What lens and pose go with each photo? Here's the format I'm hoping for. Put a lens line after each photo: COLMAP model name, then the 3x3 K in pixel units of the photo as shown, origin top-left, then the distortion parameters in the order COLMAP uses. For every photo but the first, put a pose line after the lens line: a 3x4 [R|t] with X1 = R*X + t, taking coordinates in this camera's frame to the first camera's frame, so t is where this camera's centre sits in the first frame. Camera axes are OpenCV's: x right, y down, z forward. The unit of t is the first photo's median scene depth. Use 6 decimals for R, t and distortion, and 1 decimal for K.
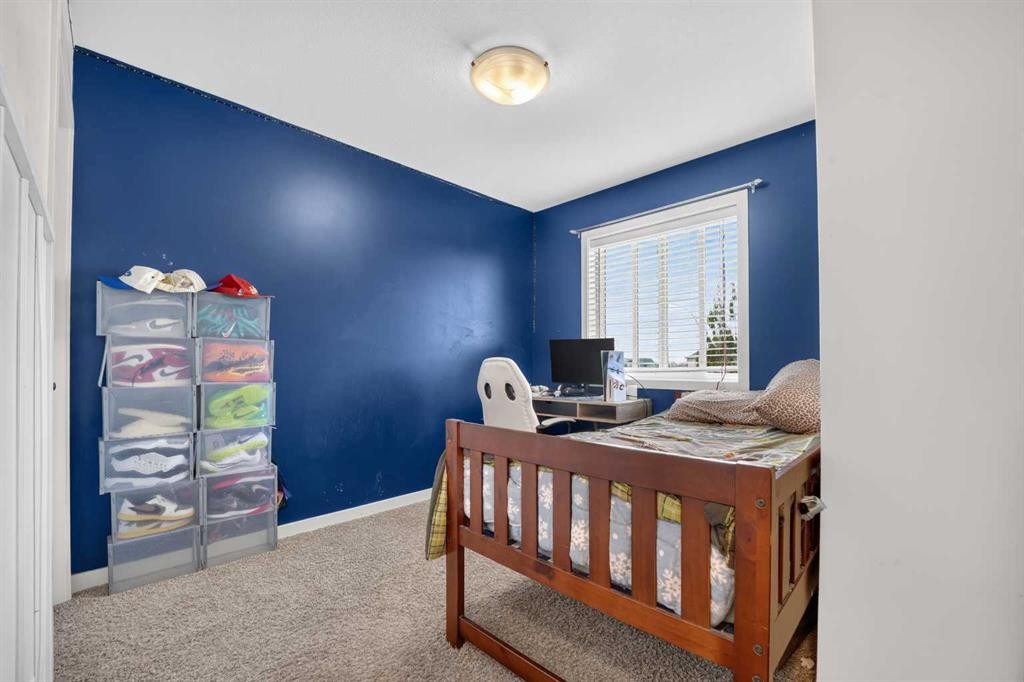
lens RADIAL K [[417.9, 0, 511.5], [0, 417.9, 353.8], [0, 0, 1]] dist [-0.016229, 0.000007]
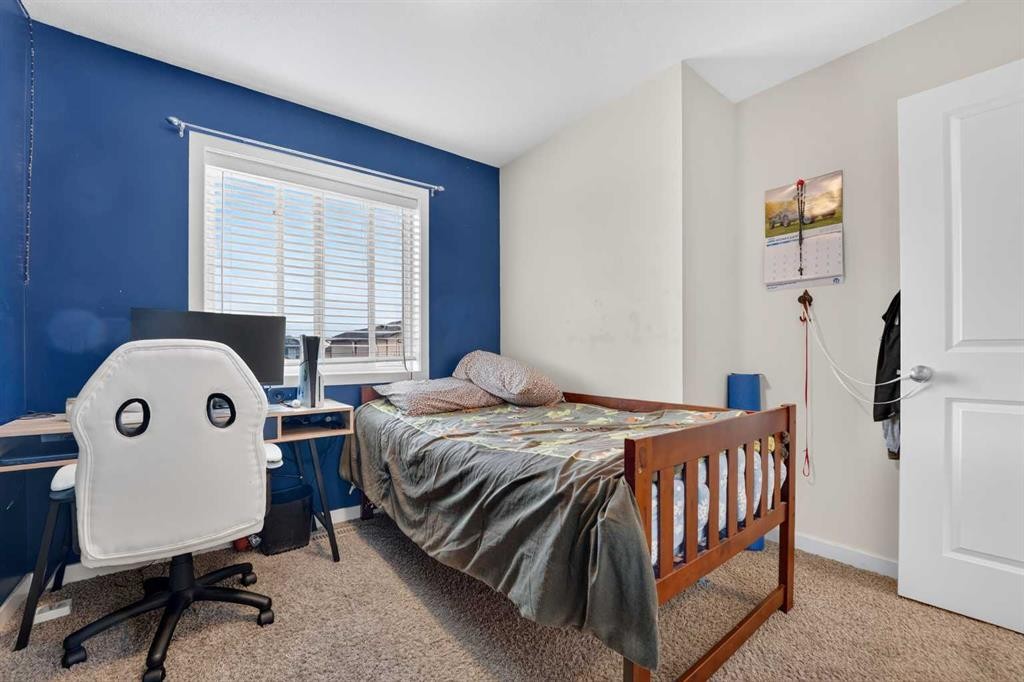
lens RADIAL K [[433.5, 0, 512.0], [0, 433.5, 341.0], [0, 0, 1]] dist [-0.001265, -0.000058]
pose [[0.126320, 0.027574, 0.991606, -0.475776], [-0.023360, 0.999419, -0.024816, 0.012710], [-0.991714, -0.020029, 0.126891, 0.603577]]
